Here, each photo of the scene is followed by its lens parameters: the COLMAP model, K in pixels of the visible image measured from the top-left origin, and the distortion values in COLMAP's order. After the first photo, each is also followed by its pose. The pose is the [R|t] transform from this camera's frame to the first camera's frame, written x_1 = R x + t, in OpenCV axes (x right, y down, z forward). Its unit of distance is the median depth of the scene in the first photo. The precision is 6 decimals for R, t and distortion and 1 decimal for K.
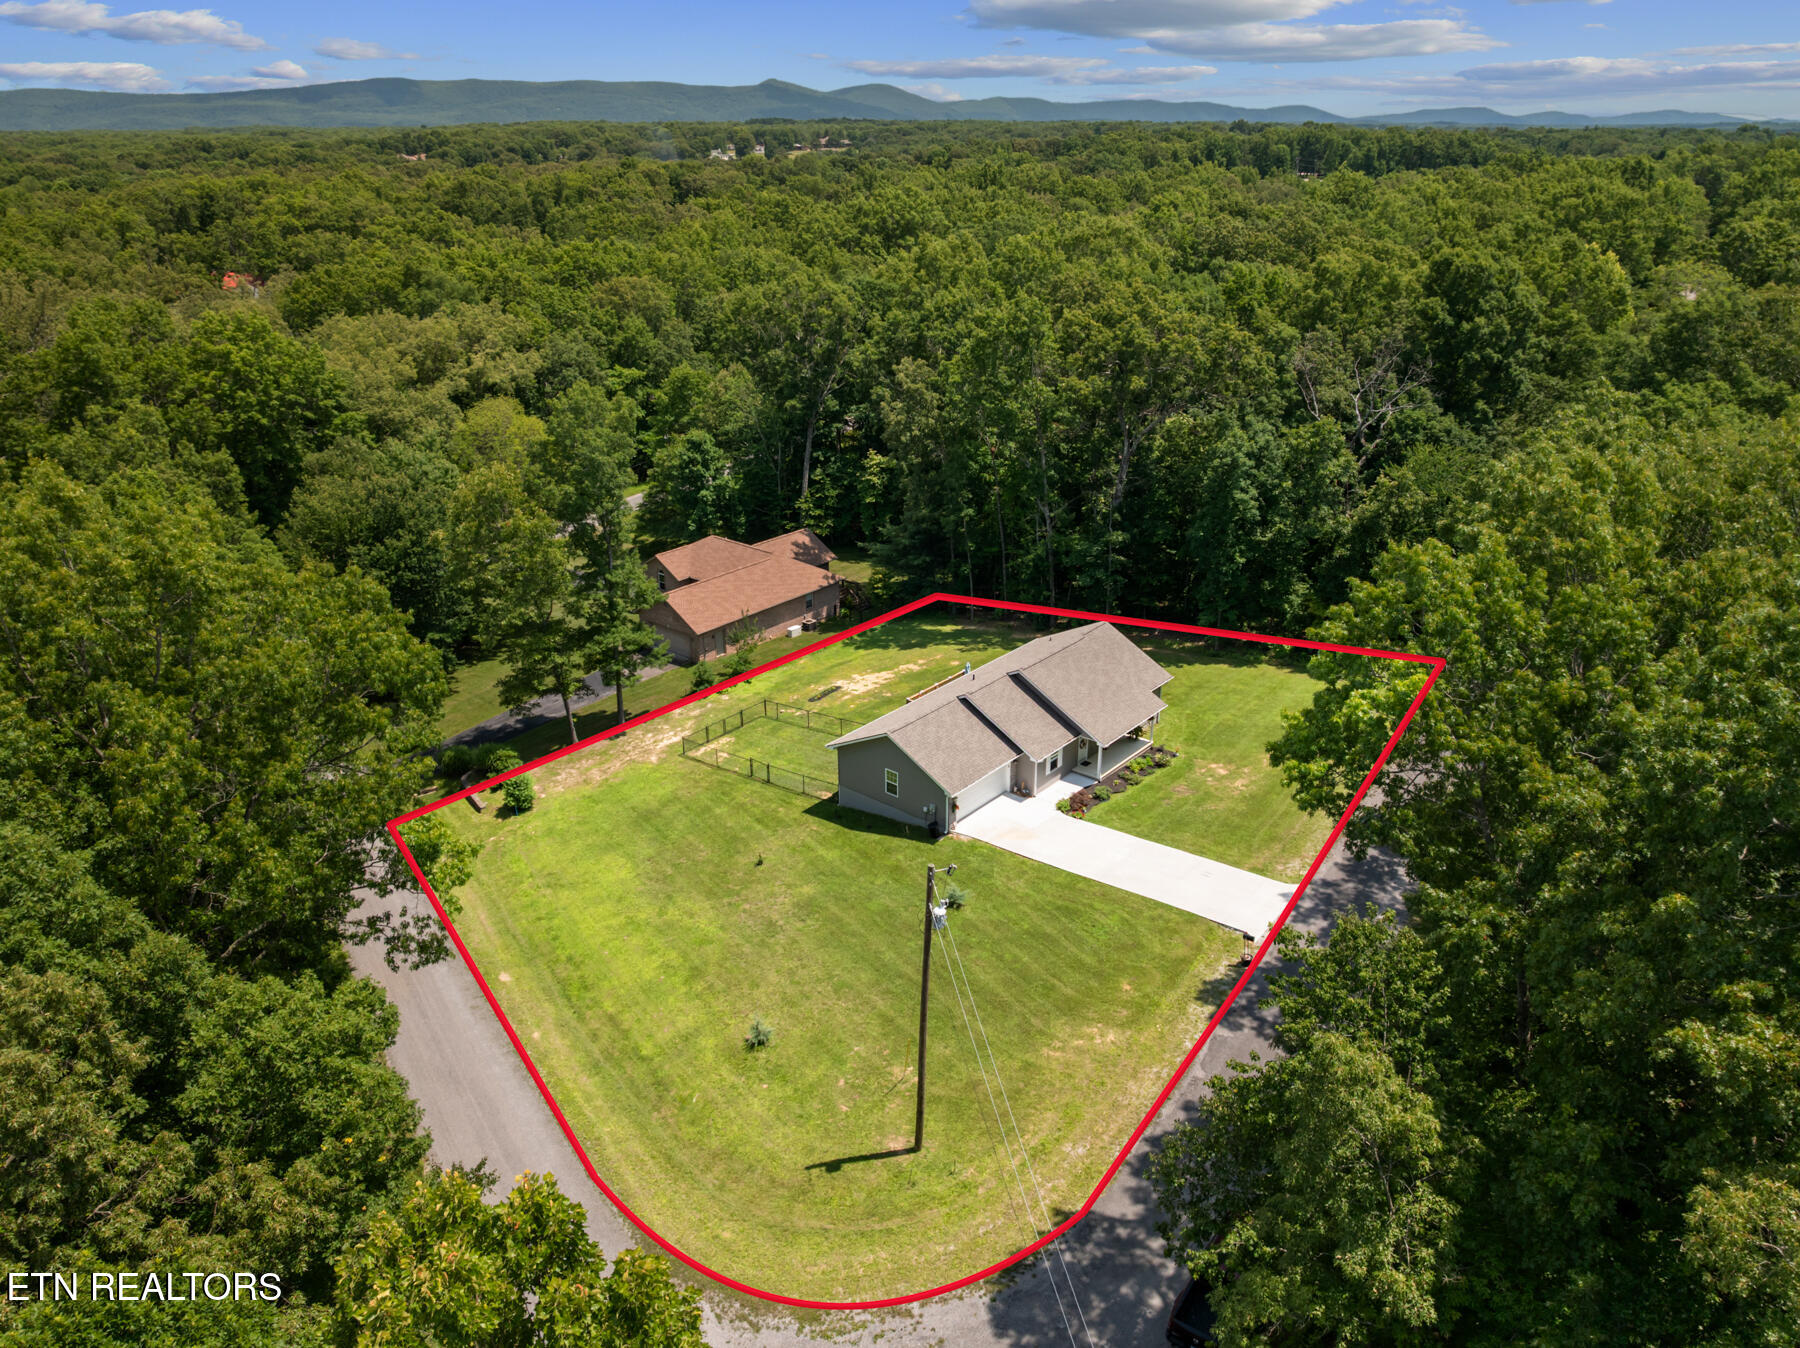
lens RADIAL K [[1290.7, 0, 900.0], [0, 1290.7, 674.0], [0, 0, 1]] dist [-0.007954, -0.003397]
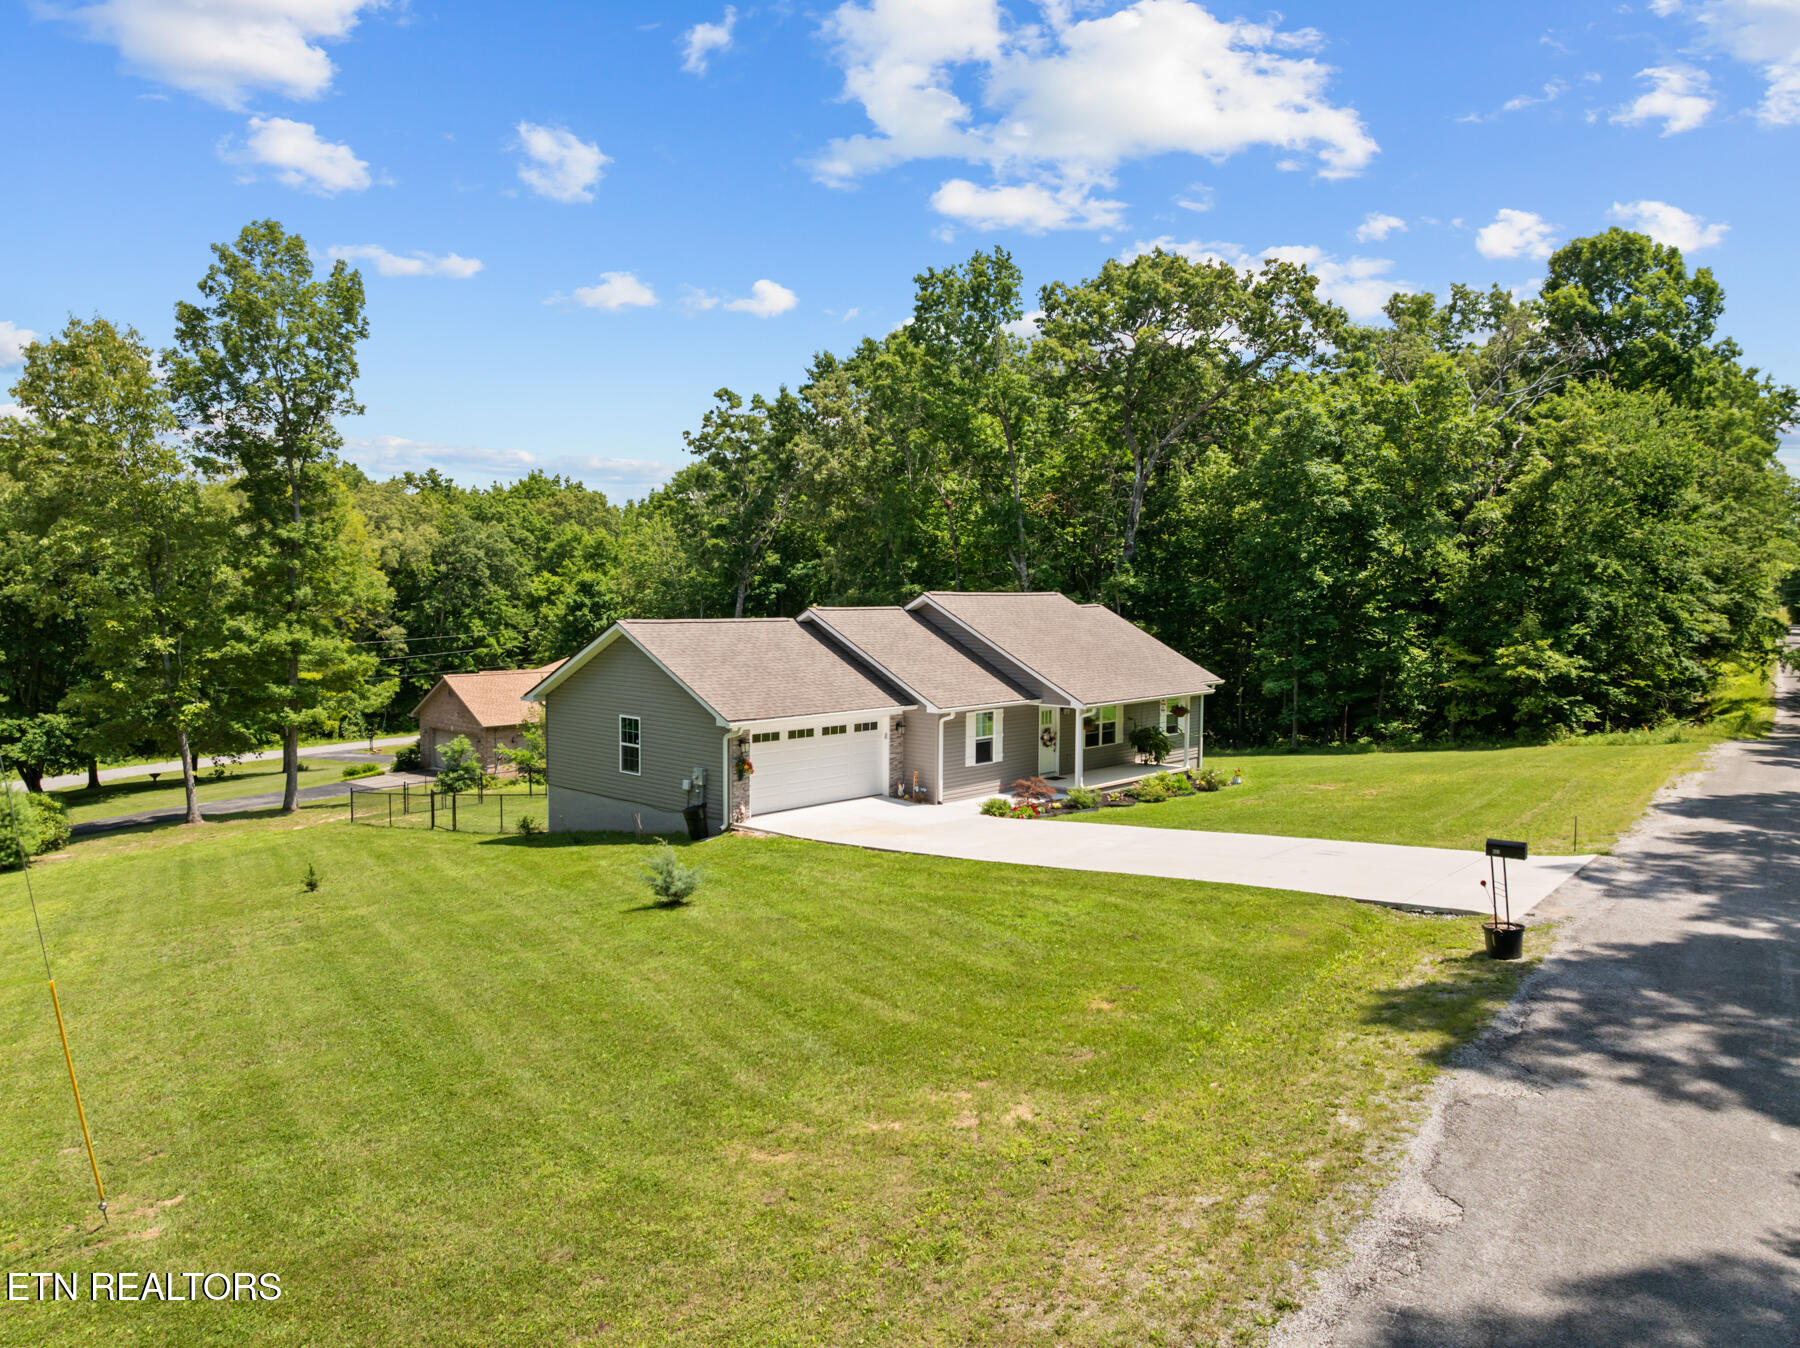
lens RADIAL K [[1290.7, 0, 900.0], [0, 1290.7, 674.0], [0, 0, 1]] dist [-0.007954, -0.003397]
pose [[0.999103, 0.022120, -0.036115, 0.105254], [-0.032455, 0.947749, -0.317361, 0.199874], [0.027208, 0.318249, 0.947617, 0.531075]]
